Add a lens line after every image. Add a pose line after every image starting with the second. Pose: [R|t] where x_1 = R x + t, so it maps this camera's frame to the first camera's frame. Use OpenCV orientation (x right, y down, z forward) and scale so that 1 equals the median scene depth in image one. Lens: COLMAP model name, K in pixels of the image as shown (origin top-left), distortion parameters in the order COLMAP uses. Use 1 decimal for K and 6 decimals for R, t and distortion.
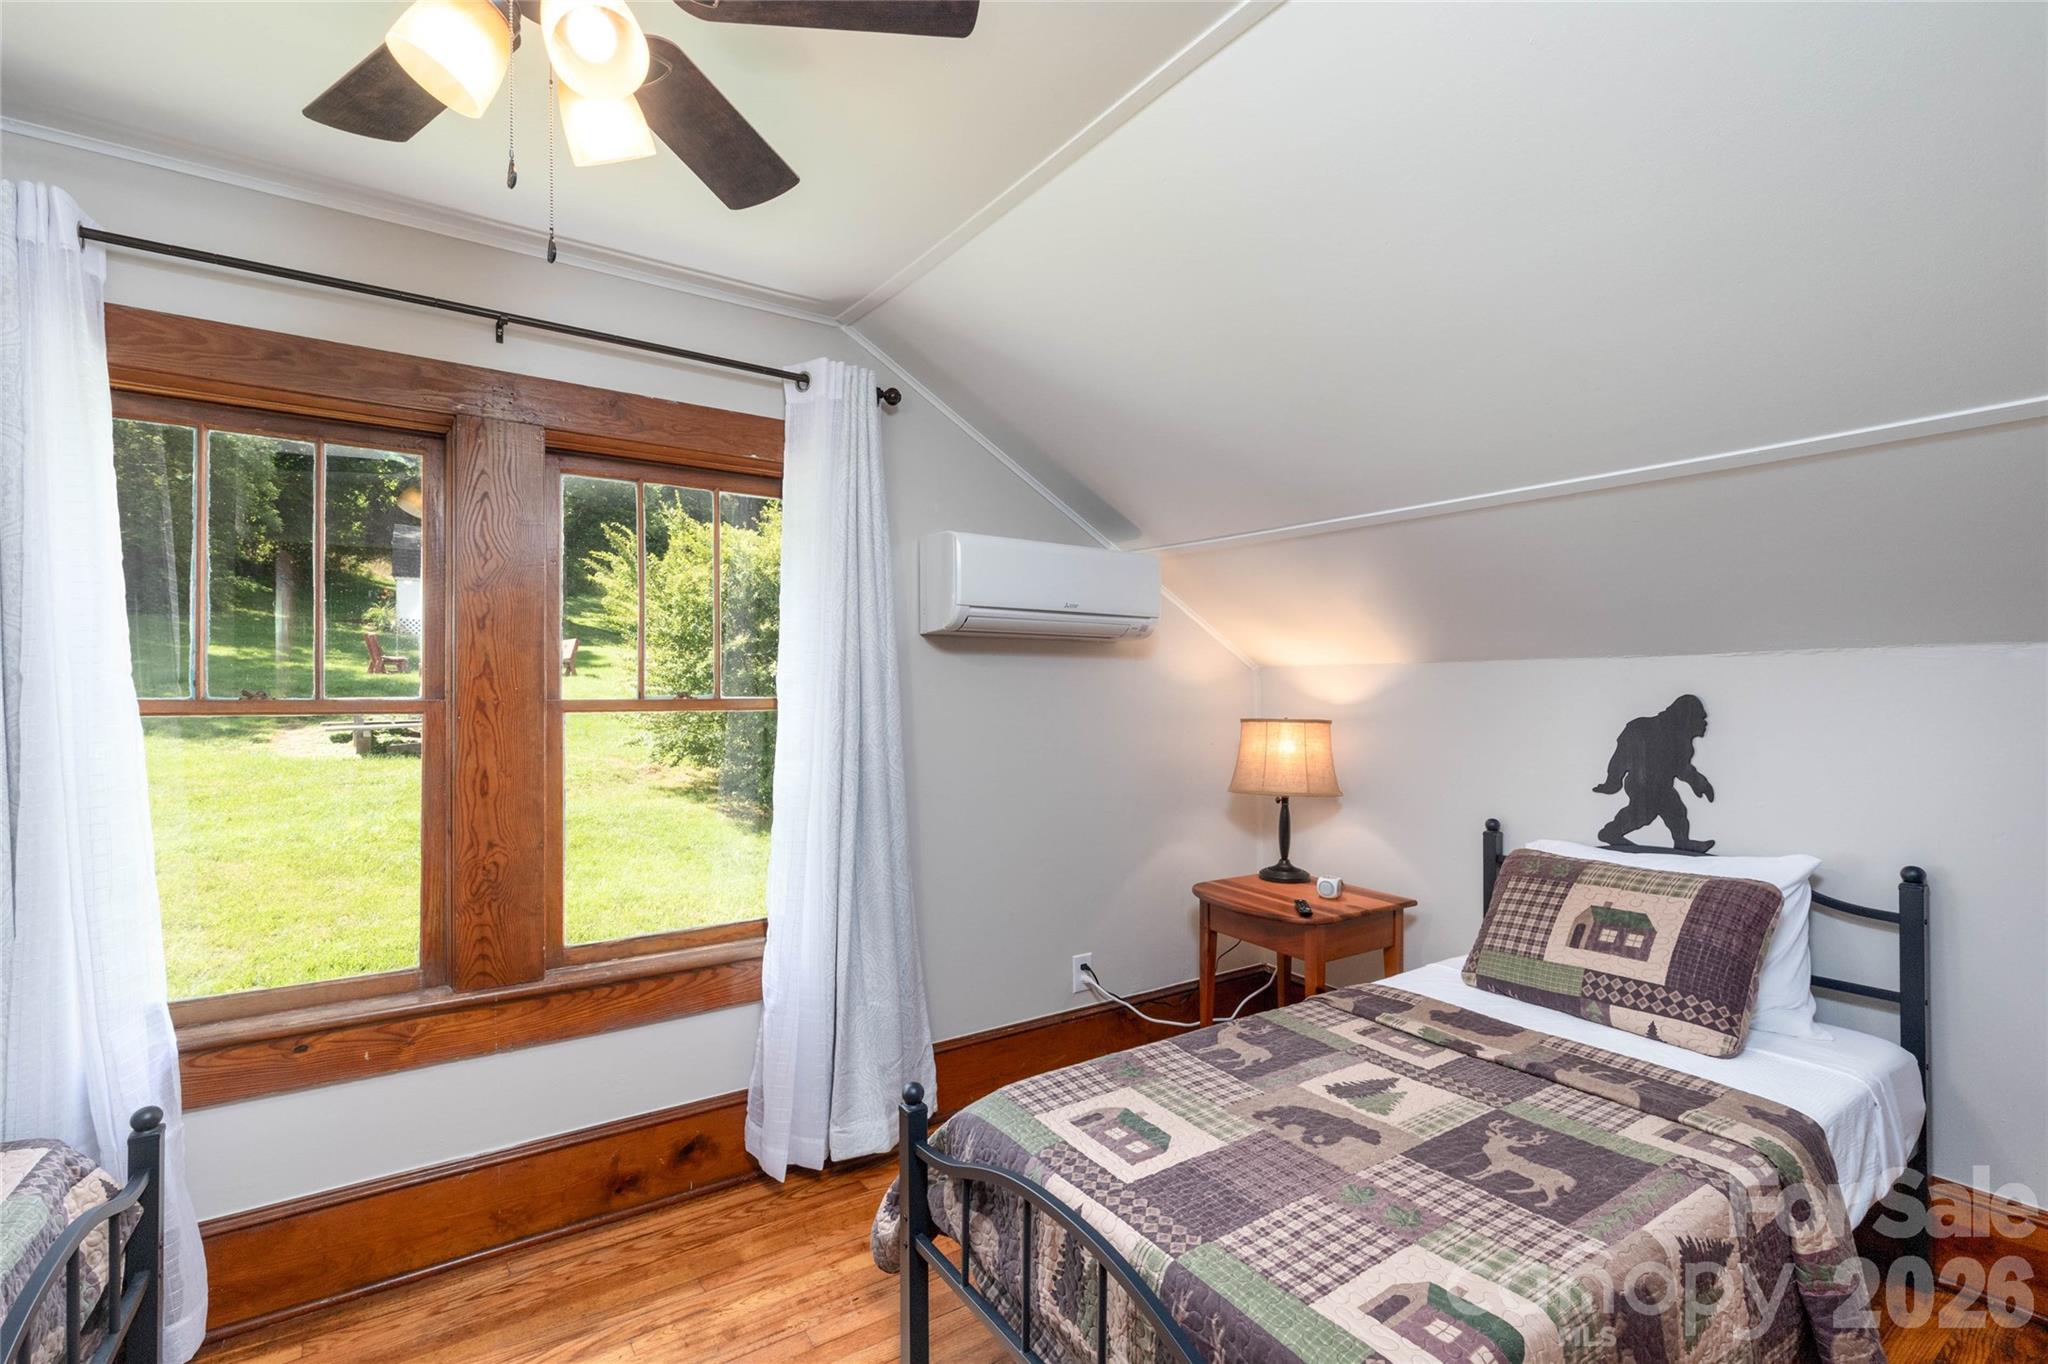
lens RADIAL K [[926.3, 0, 1015.7], [0, 926.3, 677.0], [0, 0, 1]] dist [0.001994, 0.000140]
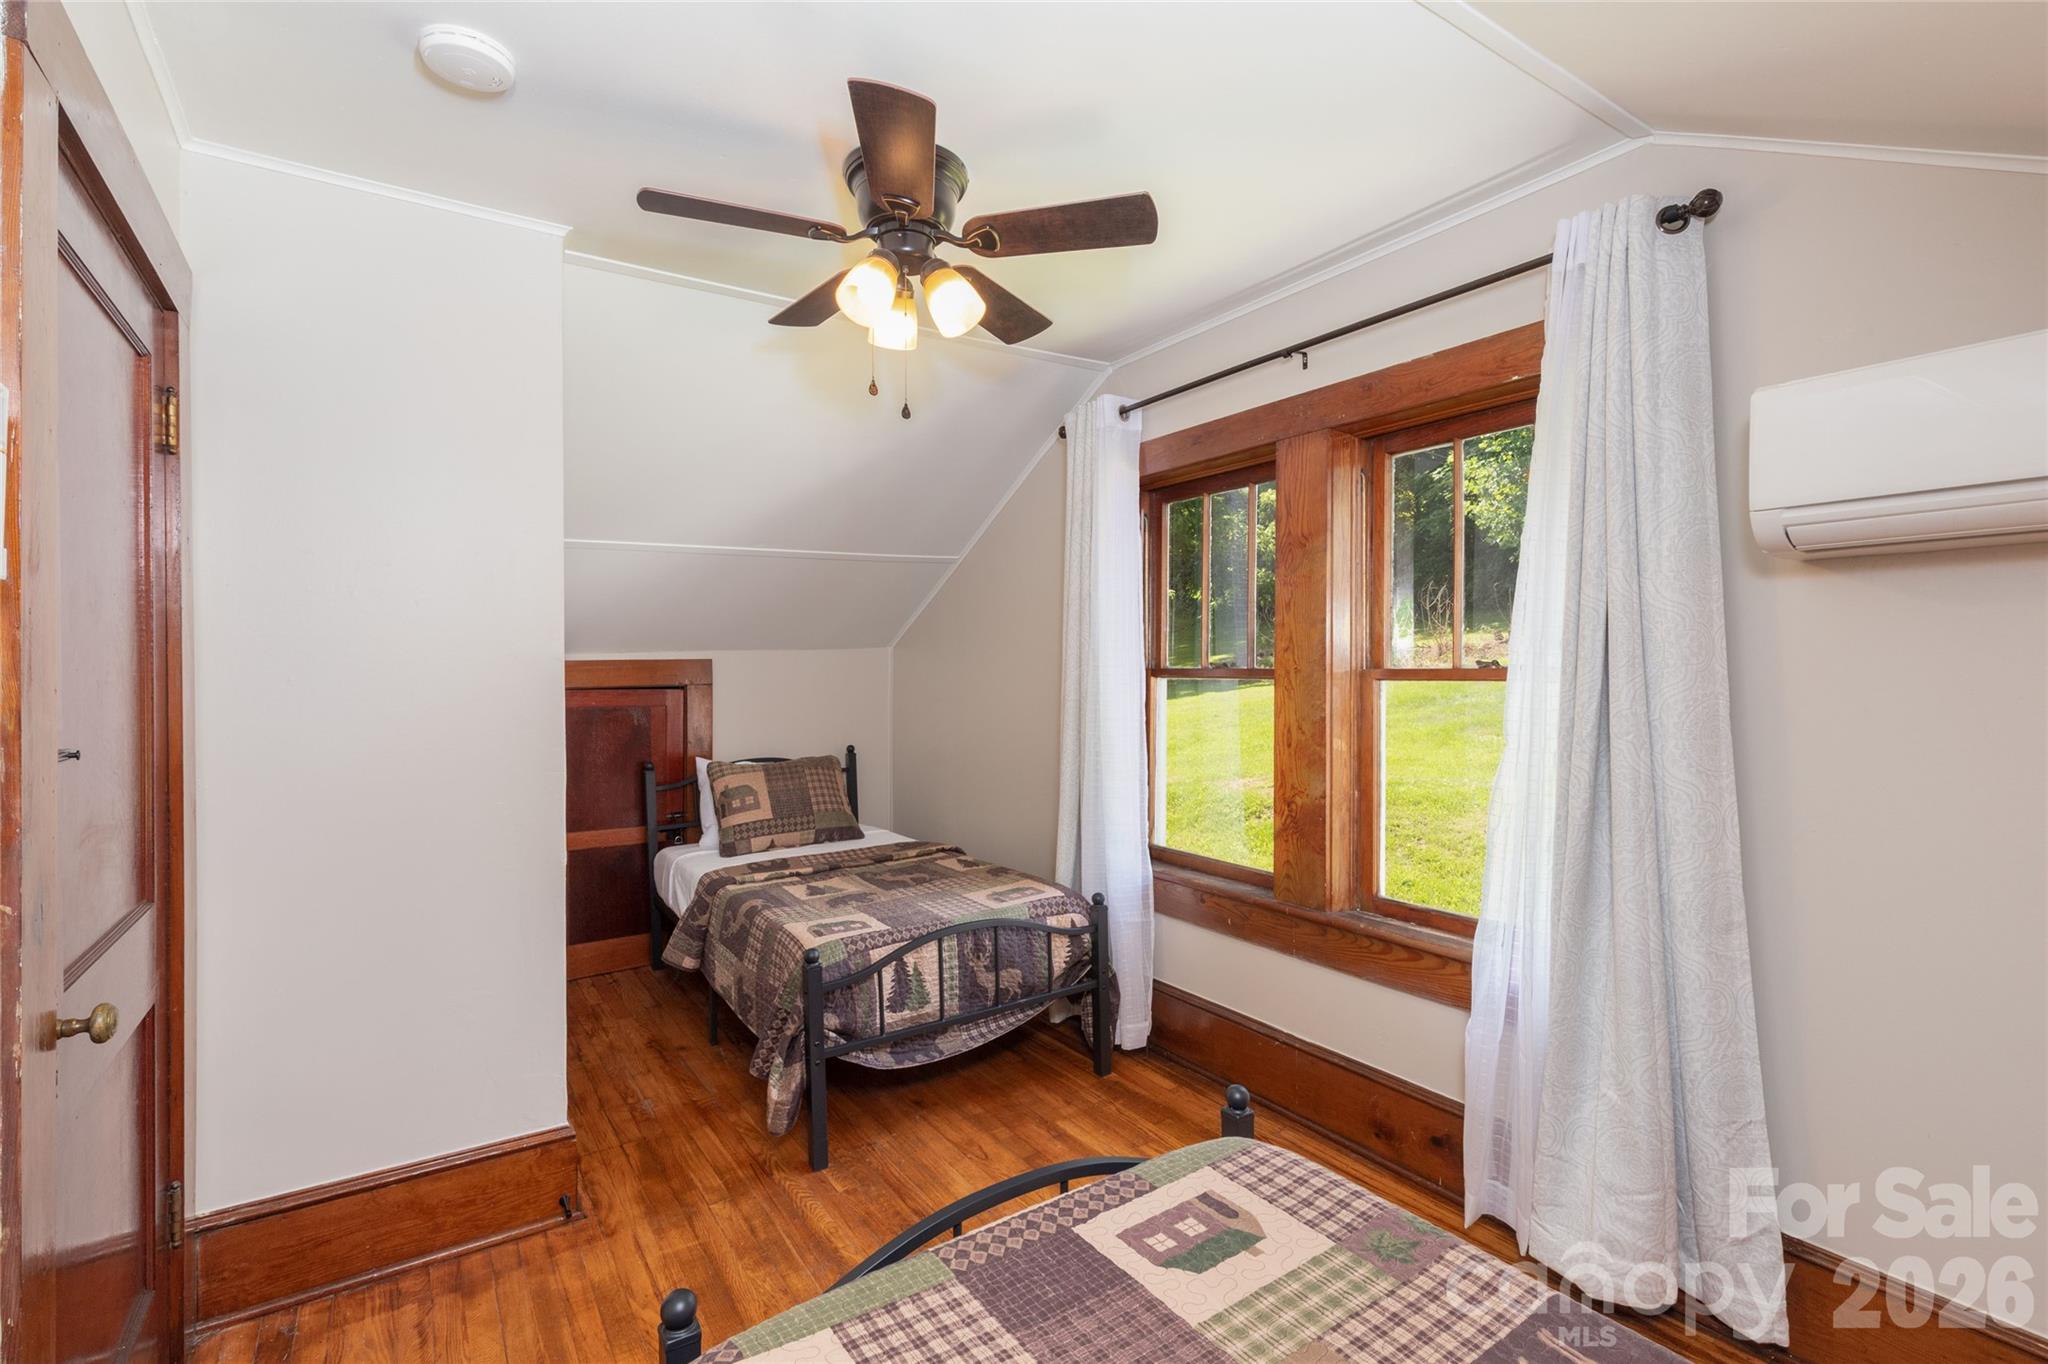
lens RADIAL K [[926.3, 0, 1015.7], [0, 926.3, 677.0], [0, 0, 1]] dist [0.001994, 0.000140]
pose [[-0.002563, 0.014090, -0.999897, 0.792760], [0.026354, 0.999554, 0.014018, 0.010059], [0.999649, -0.026315, -0.002934, 0.772657]]
